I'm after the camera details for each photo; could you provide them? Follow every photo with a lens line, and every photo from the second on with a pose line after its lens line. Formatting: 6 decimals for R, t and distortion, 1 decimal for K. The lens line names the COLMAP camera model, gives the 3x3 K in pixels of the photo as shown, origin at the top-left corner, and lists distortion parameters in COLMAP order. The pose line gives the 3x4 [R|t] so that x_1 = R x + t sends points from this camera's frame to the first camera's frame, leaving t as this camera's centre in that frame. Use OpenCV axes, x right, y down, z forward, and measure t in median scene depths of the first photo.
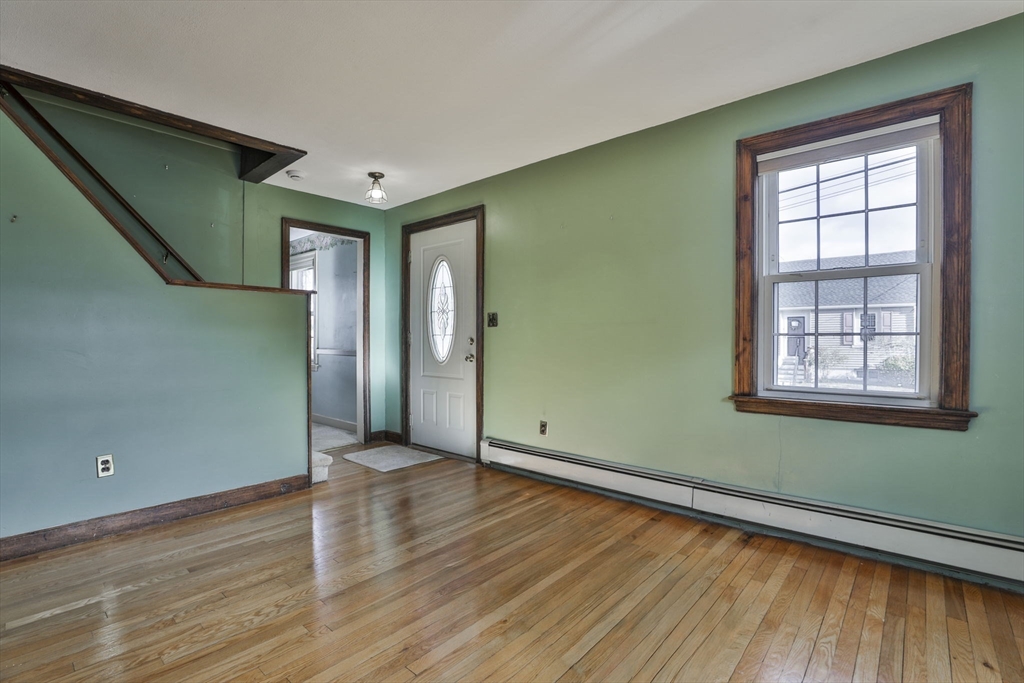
lens RADIAL K [[476.2, 0, 514.7], [0, 476.2, 339.1], [0, 0, 1]] dist [-0.027339, 0.001469]
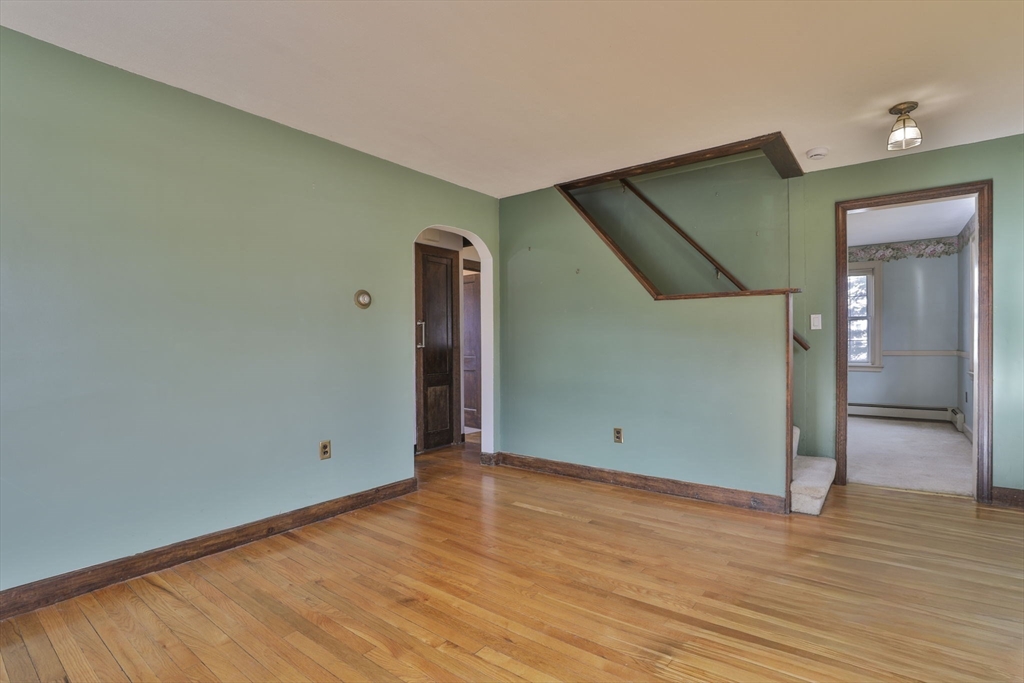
lens RADIAL K [[476.2, 0, 516.6], [0, 476.2, 347.3], [0, 0, 1]] dist [-0.027339, 0.001469]
pose [[0.077553, 0.014338, -0.996885, 0.463736], [0.013112, 0.999795, 0.015400, -0.020674], [0.996902, -0.014265, 0.077349, 0.504007]]
